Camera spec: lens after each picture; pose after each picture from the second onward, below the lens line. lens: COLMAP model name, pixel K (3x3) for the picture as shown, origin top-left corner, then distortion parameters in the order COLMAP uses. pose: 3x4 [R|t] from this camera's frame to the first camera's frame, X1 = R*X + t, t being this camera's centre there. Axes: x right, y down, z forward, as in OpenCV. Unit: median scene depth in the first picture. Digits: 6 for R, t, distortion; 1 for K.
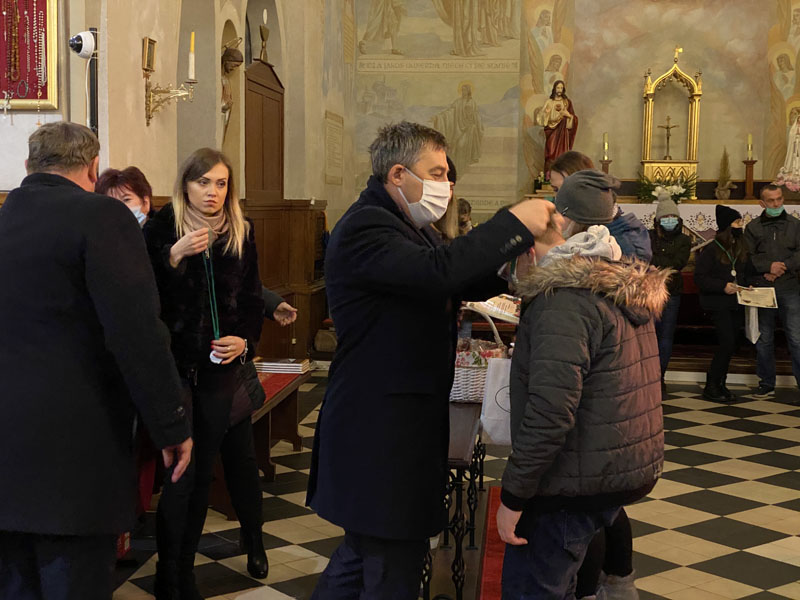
lens RADIAL K [[1199.3, 0, 400.2], [0, 1199.3, 296.1], [0, 0, 1]] dist [0.134086, 0.000000]
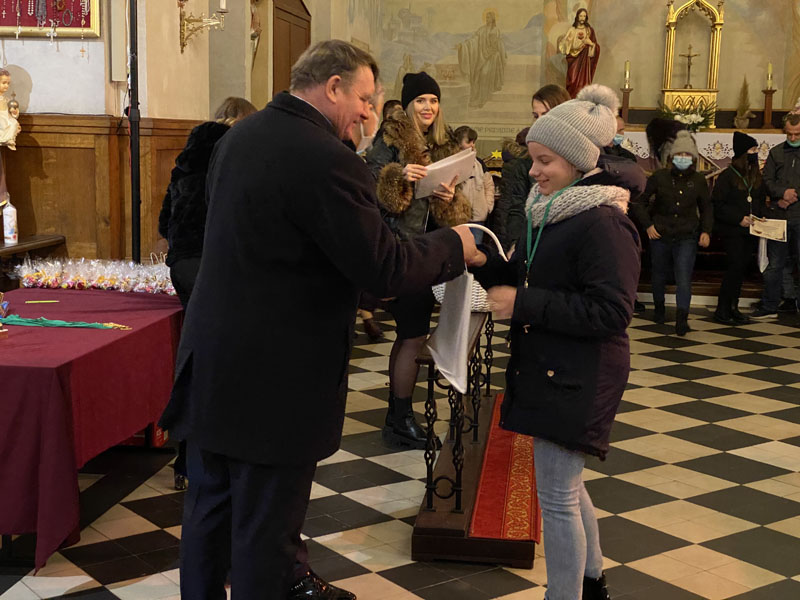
lens RADIAL K [[1199.3, 0, 395.6], [0, 1199.3, 293.2], [0, 0, 1]] dist [0.134086, 0.000000]
pose [[0.999562, 0.013623, -0.026257, 0.005412], [-0.012087, 0.998255, 0.057799, 0.003379], [0.026999, -0.057456, 0.997983, -0.038193]]
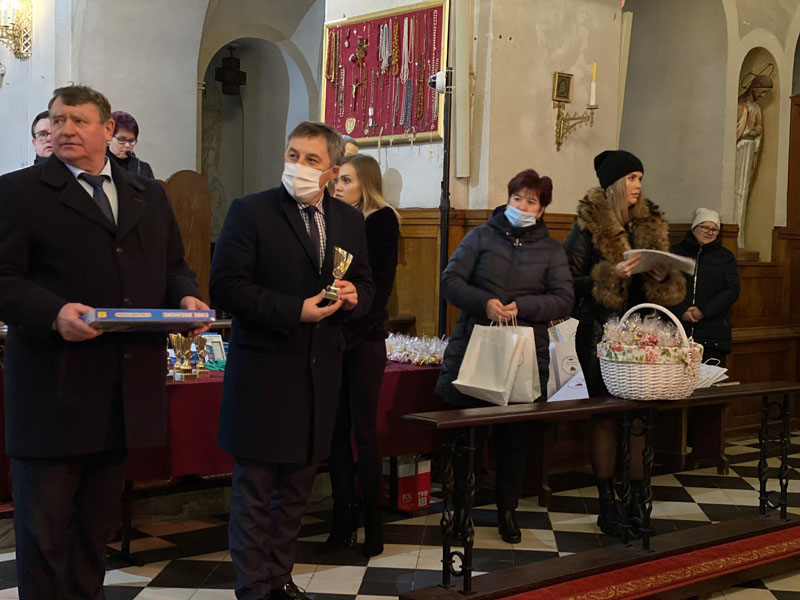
lens RADIAL K [[1199.3, 0, 402.3], [0, 1199.3, 296.8], [0, 0, 1]] dist [0.134086, 0.000000]
pose [[0.741554, 0.031285, -0.670163, 0.232806], [-0.065599, 0.997507, -0.026021, 0.016732], [0.667678, 0.063258, 0.741758, 0.050533]]
